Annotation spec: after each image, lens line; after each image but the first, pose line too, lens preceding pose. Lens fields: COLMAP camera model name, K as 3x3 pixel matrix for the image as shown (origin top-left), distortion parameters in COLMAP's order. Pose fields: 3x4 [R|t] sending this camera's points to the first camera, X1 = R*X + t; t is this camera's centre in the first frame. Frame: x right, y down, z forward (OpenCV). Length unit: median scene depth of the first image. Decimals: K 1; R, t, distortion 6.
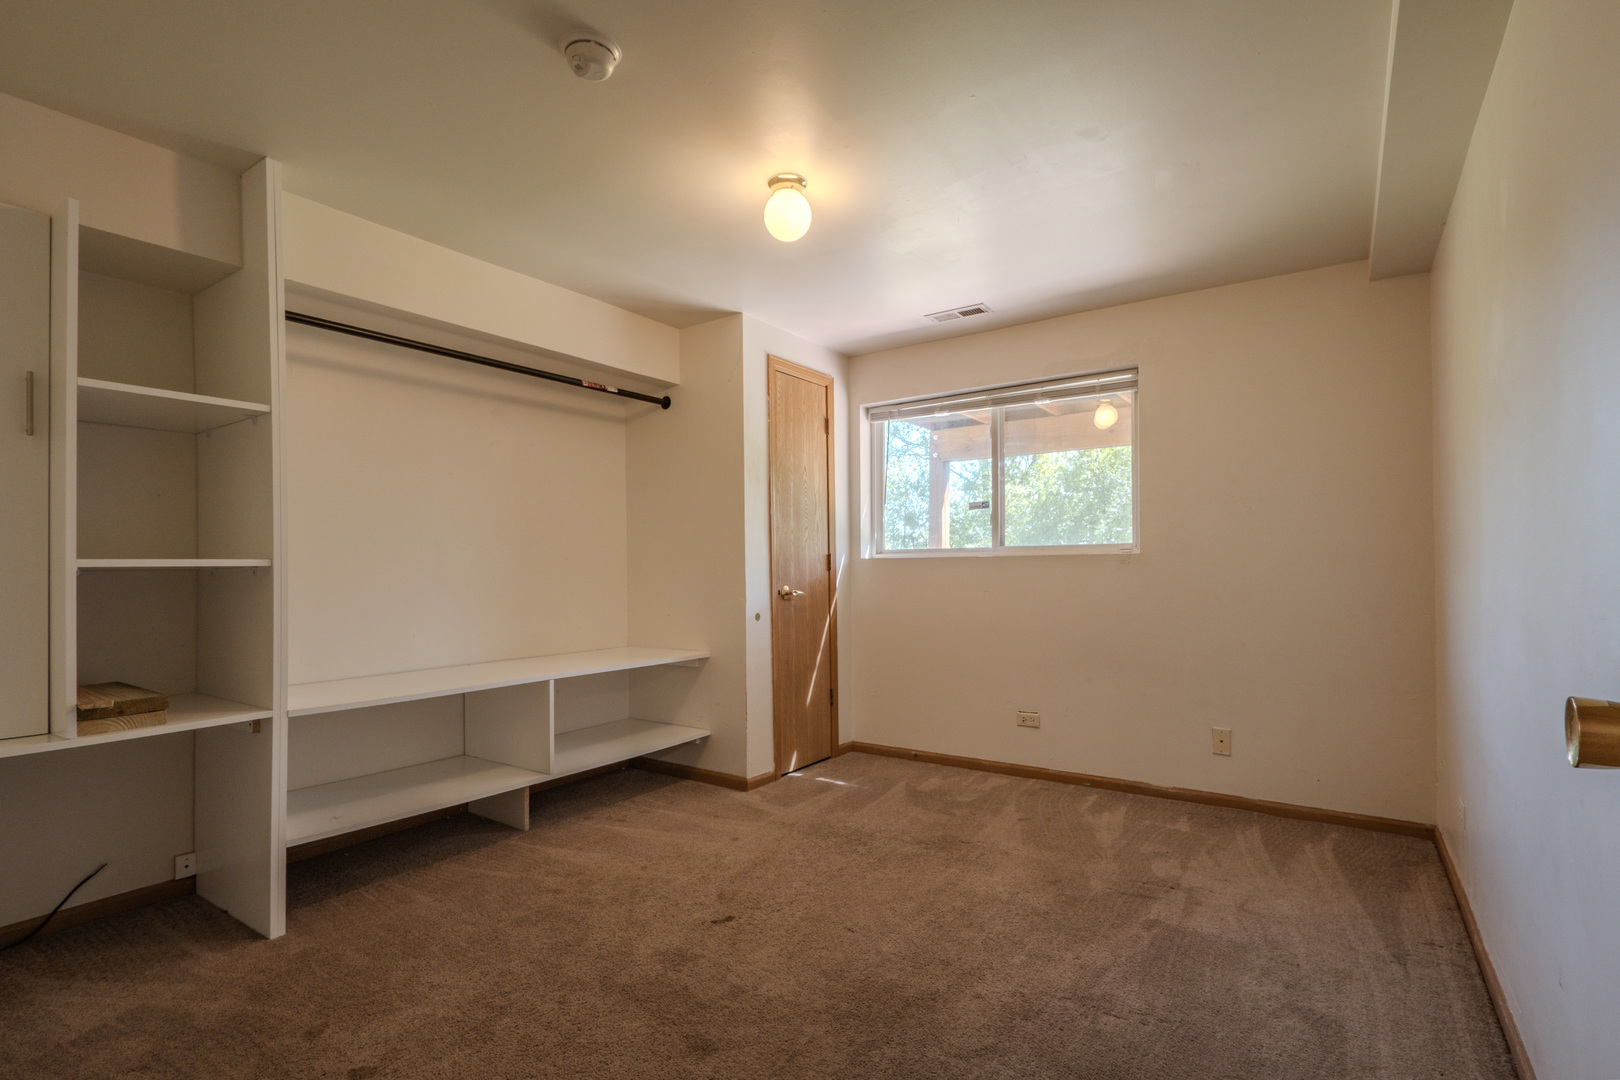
lens RADIAL K [[764.7, 0, 810.5], [0, 764.7, 553.3], [0, 0, 1]] dist [0.002295, -0.000872]
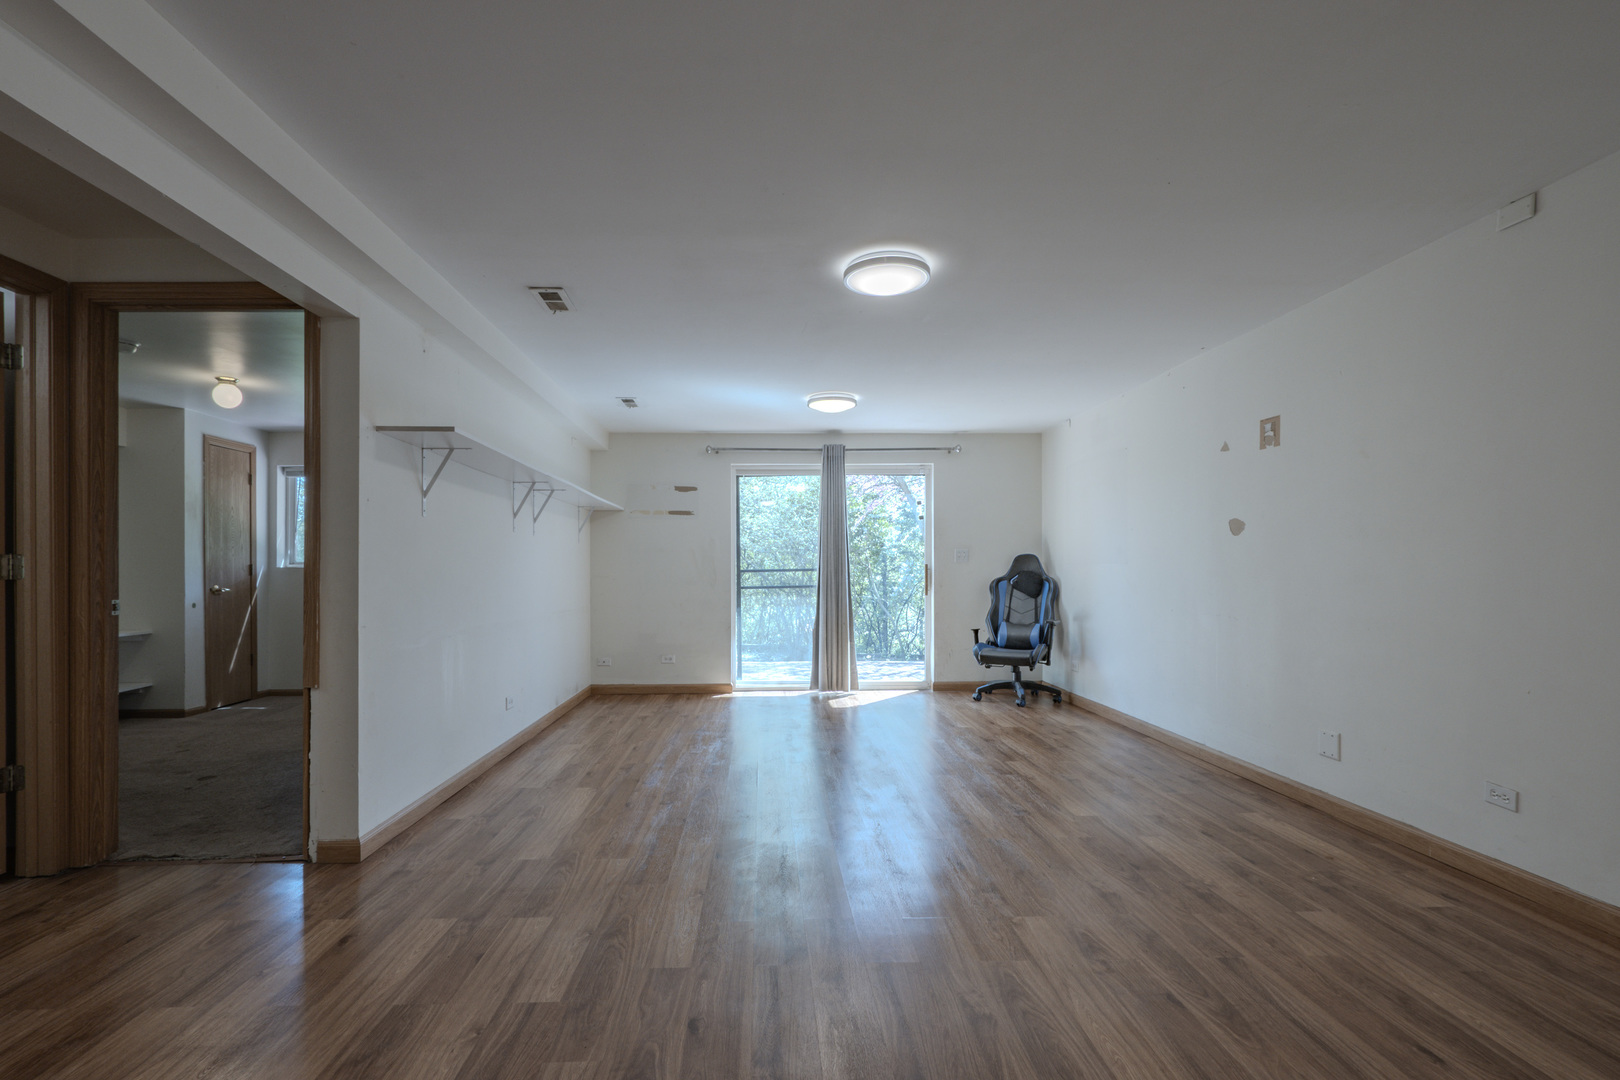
lens RADIAL K [[764.7, 0, 789.5], [0, 764.7, 570.6], [0, 0, 1]] dist [0.002295, -0.000872]
pose [[0.802418, 0.008706, 0.596699, -0.025335], [-0.020549, 0.999704, 0.013047, -0.029735], [-0.596408, -0.022731, 0.802359, -0.884535]]
